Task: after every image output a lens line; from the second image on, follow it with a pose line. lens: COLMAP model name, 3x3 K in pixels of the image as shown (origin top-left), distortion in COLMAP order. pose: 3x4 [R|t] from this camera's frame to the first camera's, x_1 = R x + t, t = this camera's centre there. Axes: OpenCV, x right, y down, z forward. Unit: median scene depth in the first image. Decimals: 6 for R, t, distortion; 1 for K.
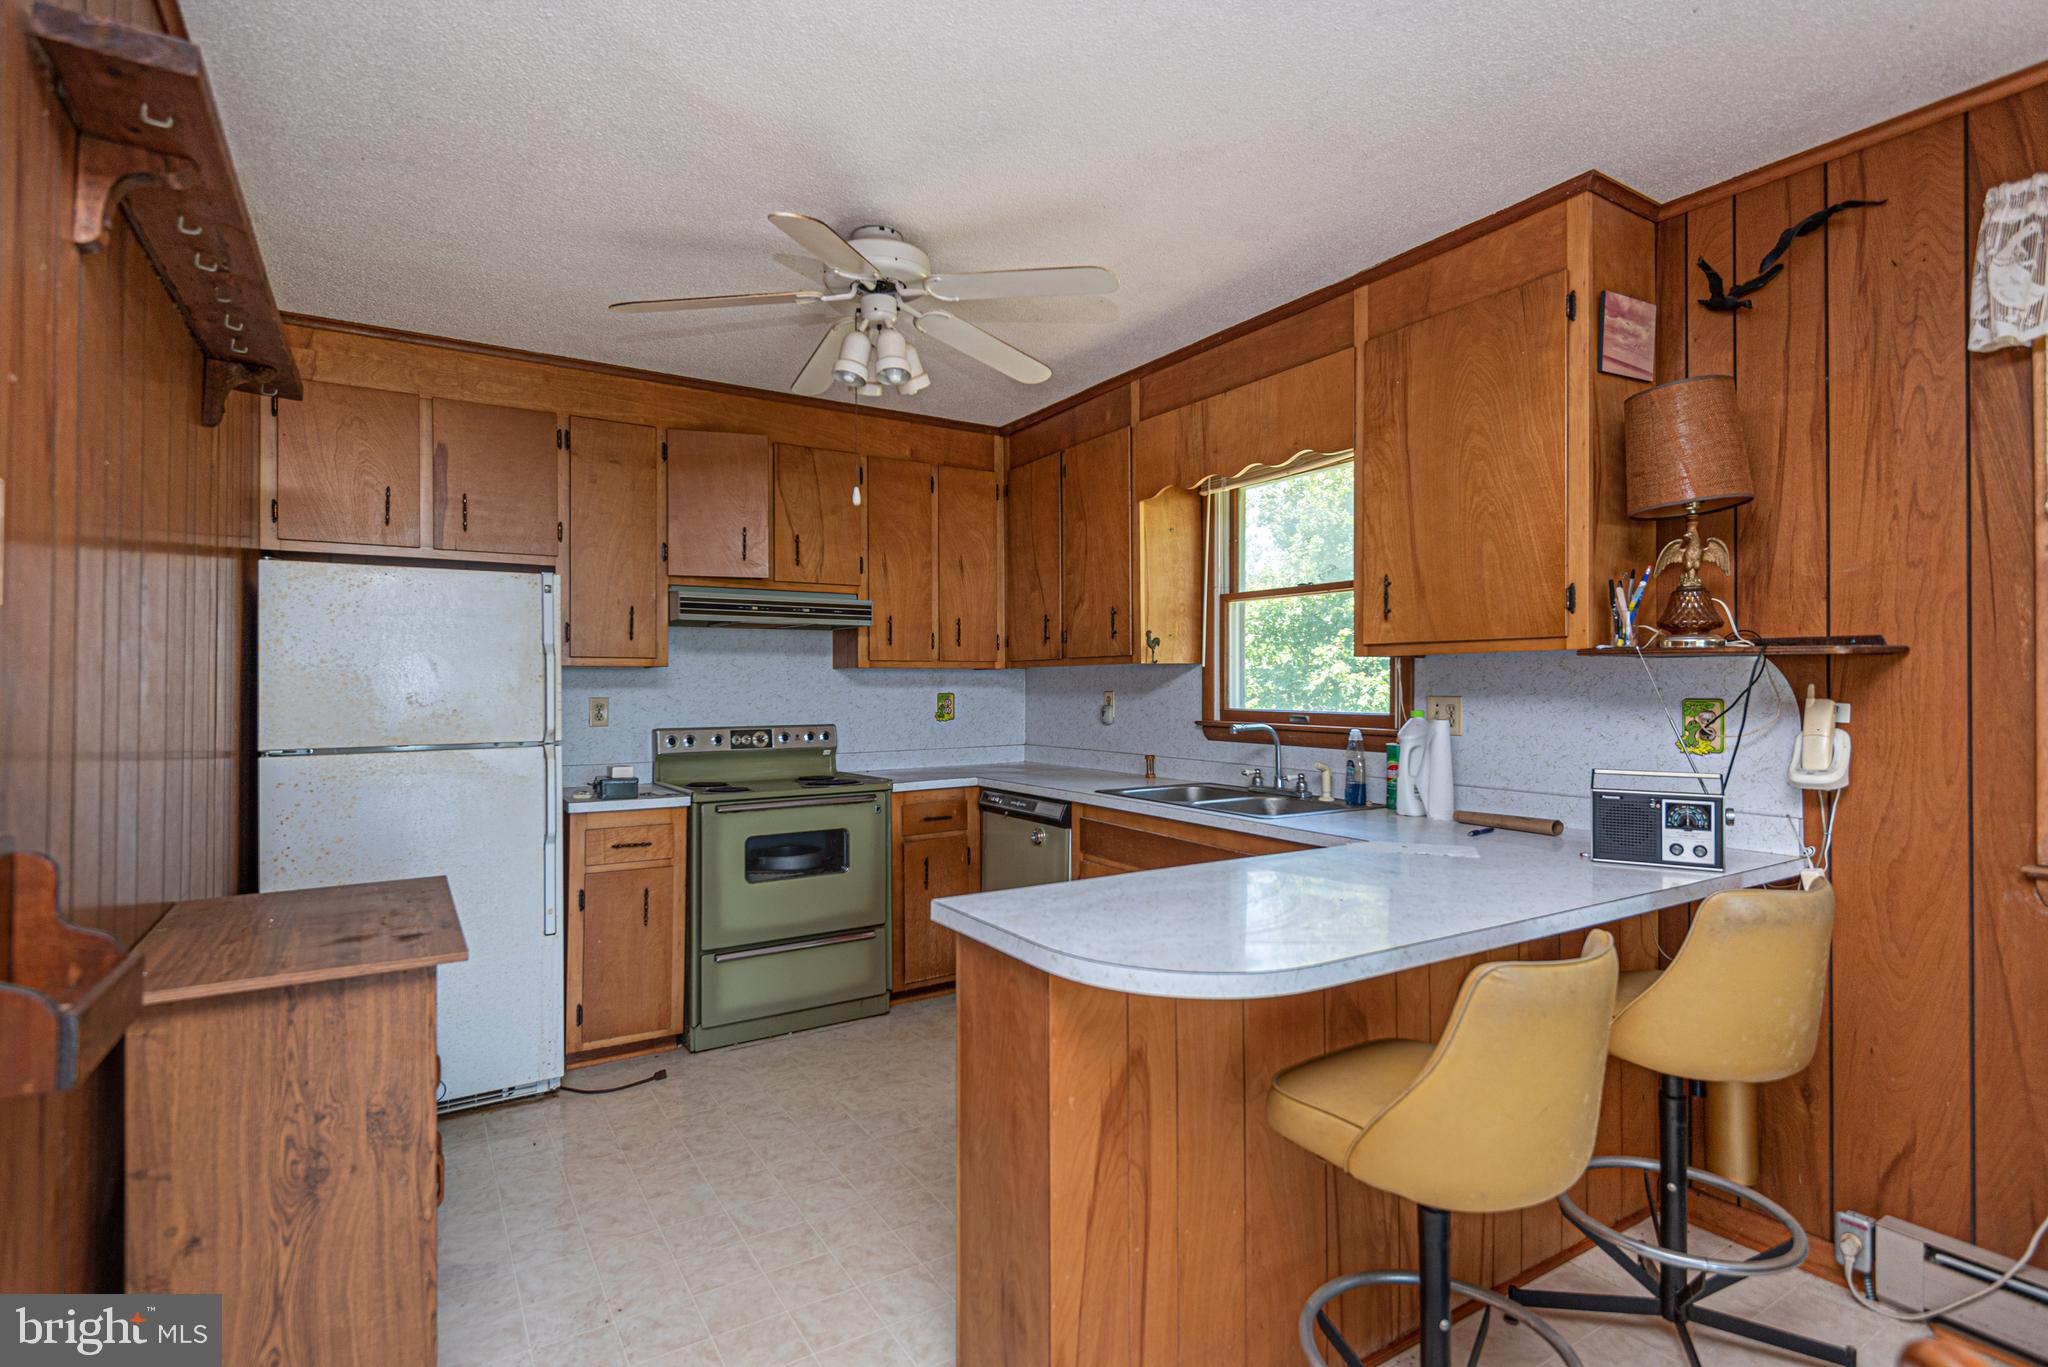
lens RADIAL K [[1013.5, 0, 1036.5], [0, 1013.5, 681.2], [0, 0, 1]] dist [0.035857, -0.006387]
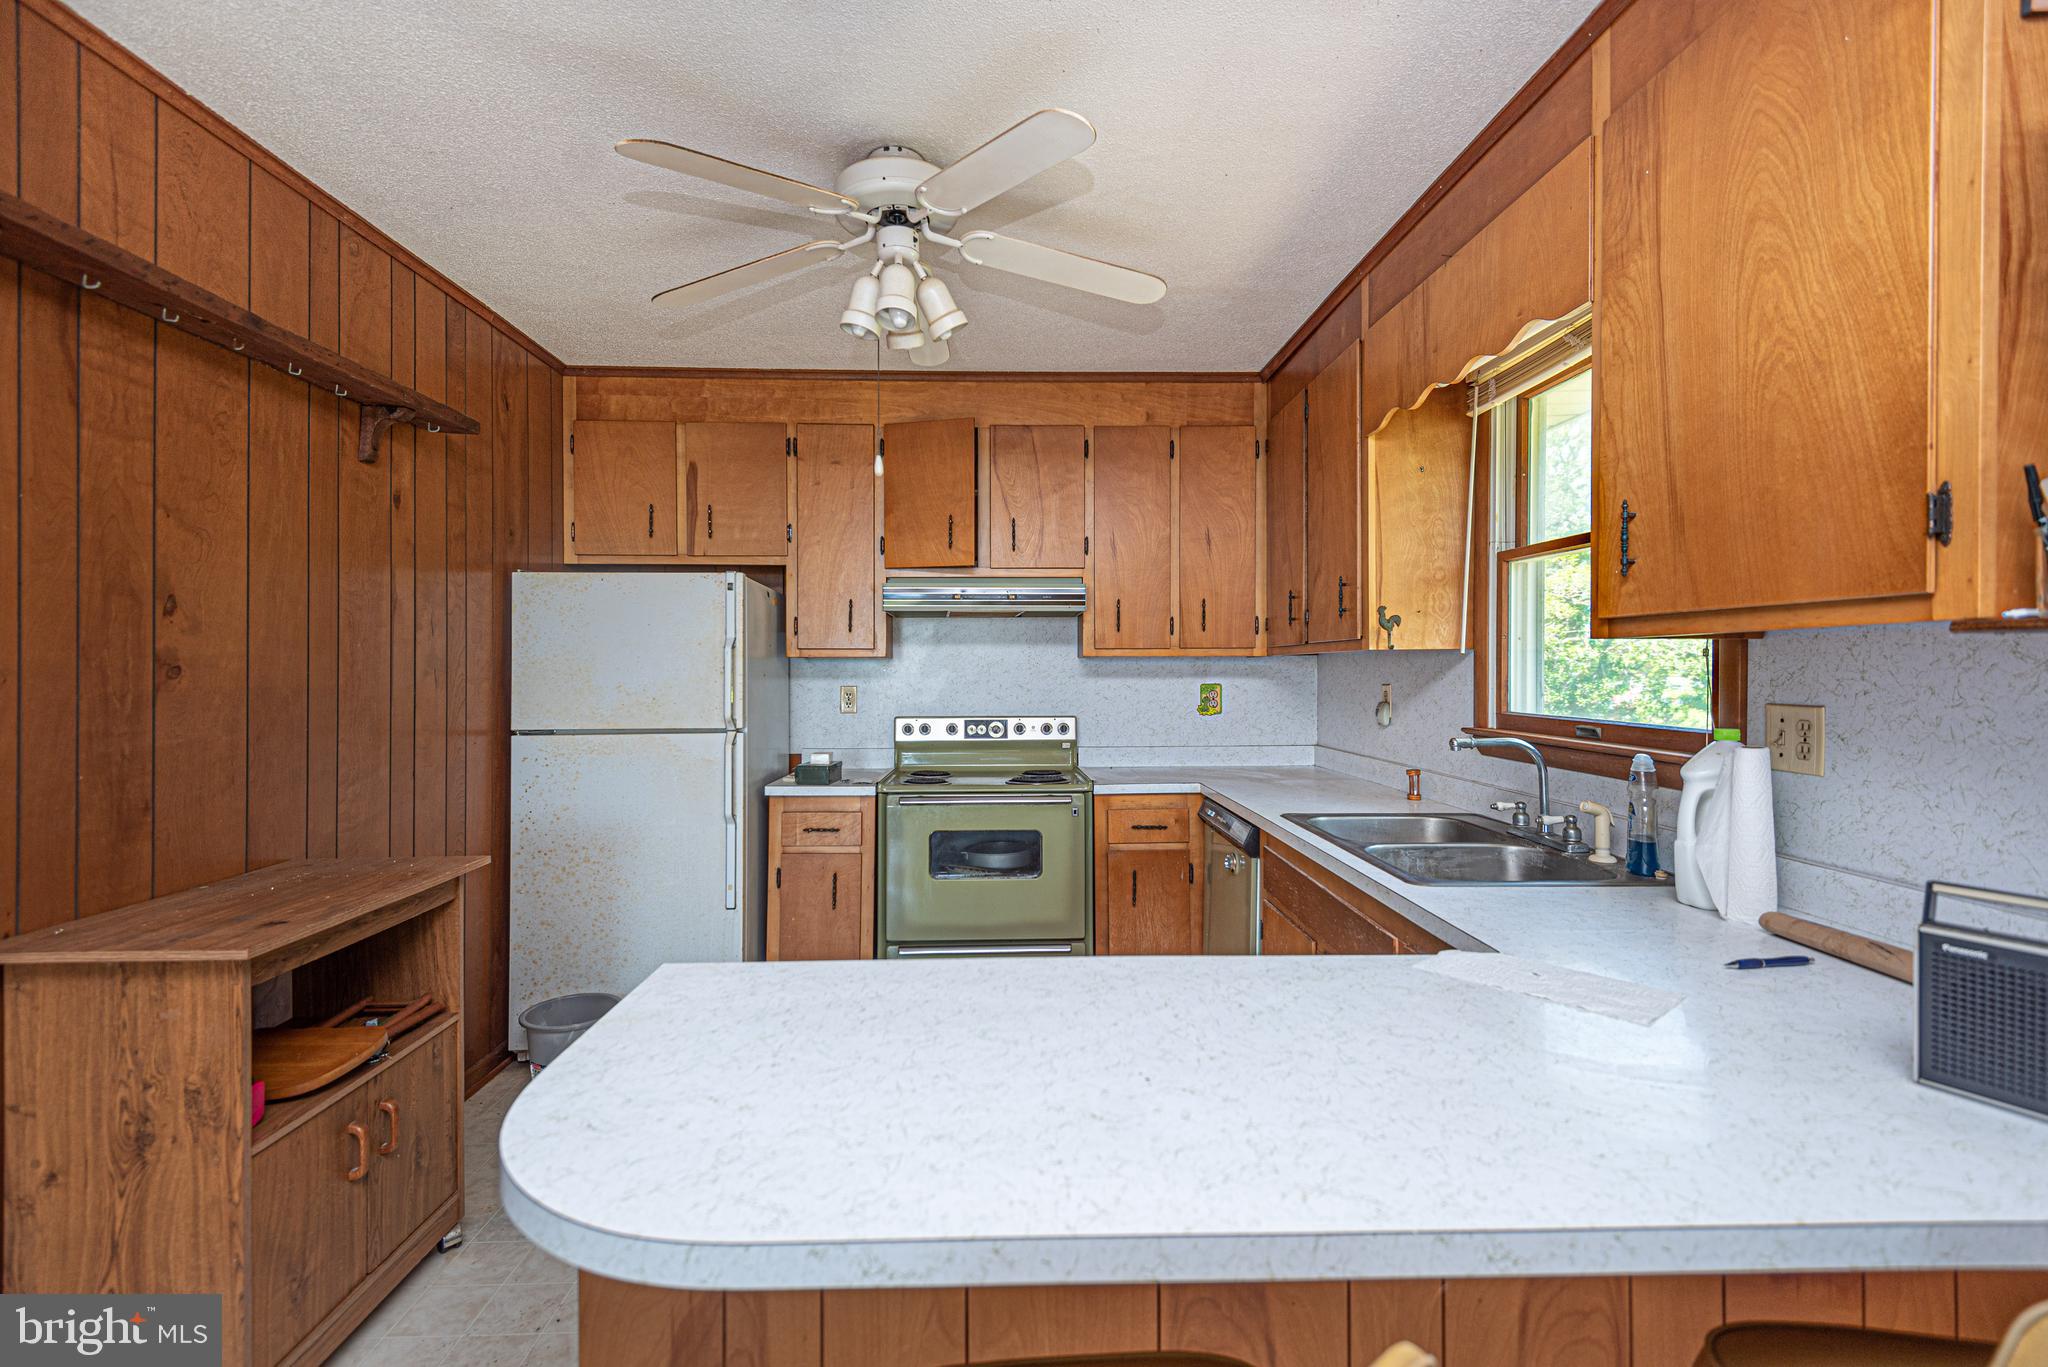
lens RADIAL K [[955.5, 0, 1019.8], [0, 955.5, 673.6], [0, 0, 1]] dist [0.019549, 0.001170]
pose [[0.856035, 0.004025, -0.516902, 0.326065], [0.001109, 0.999953, 0.009624, -0.008976], [0.516916, -0.008811, 0.855991, 0.324040]]
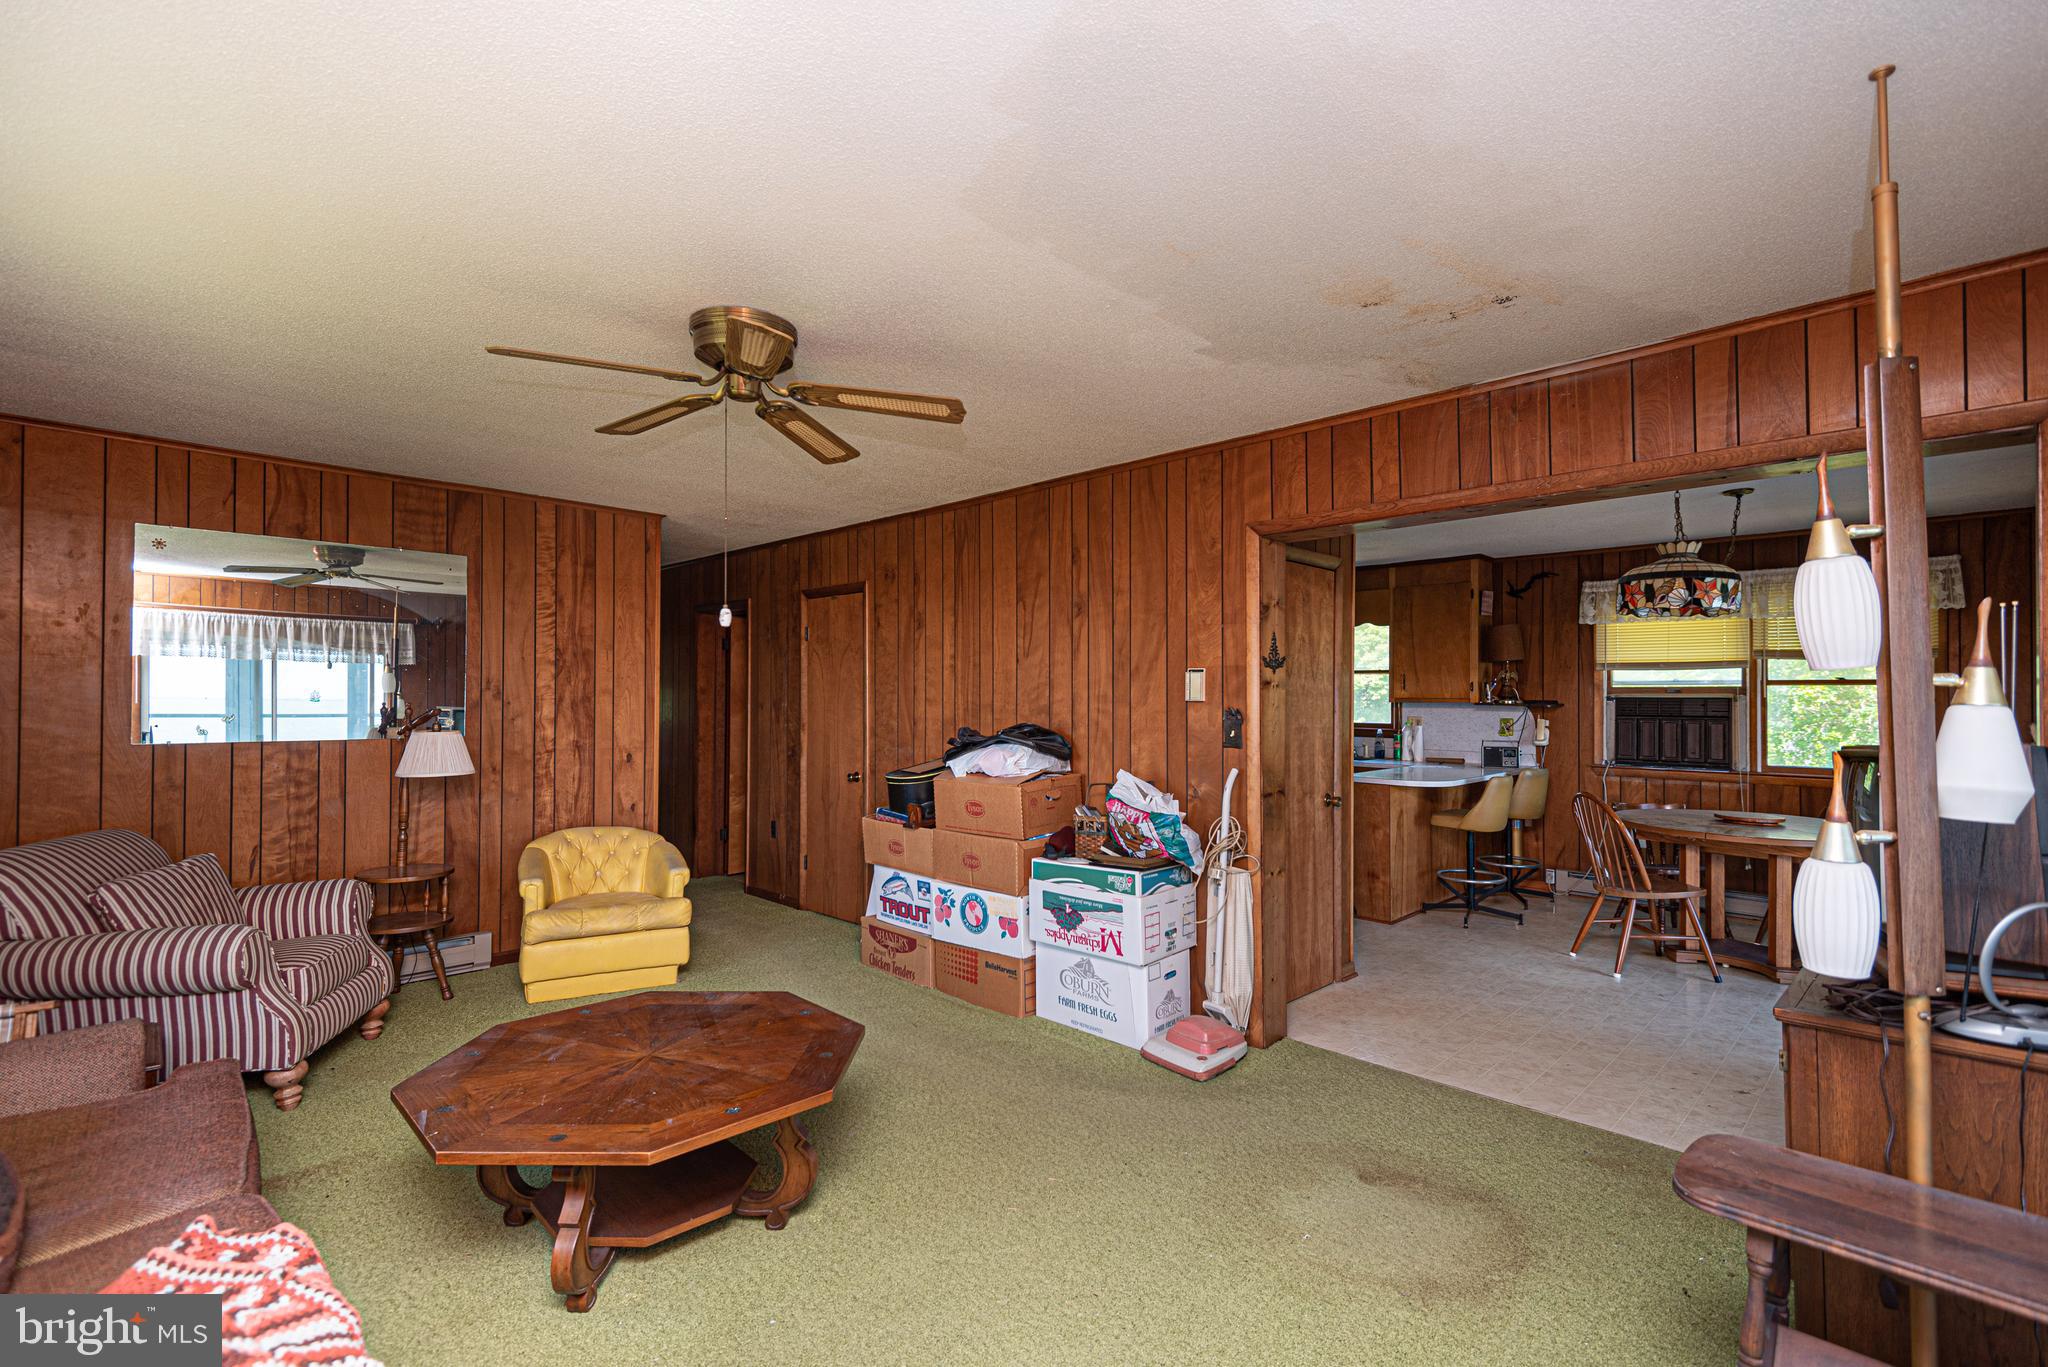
lens RADIAL K [[955.5, 0, 1021.9], [0, 955.5, 683.7], [0, 0, 1]] dist [0.019549, 0.001170]
pose [[0.979663, 0.005664, 0.200569, -1.186019], [-0.005888, 0.999983, 0.000521, -0.070432], [-0.200562, -0.001691, 0.979679, -1.339530]]
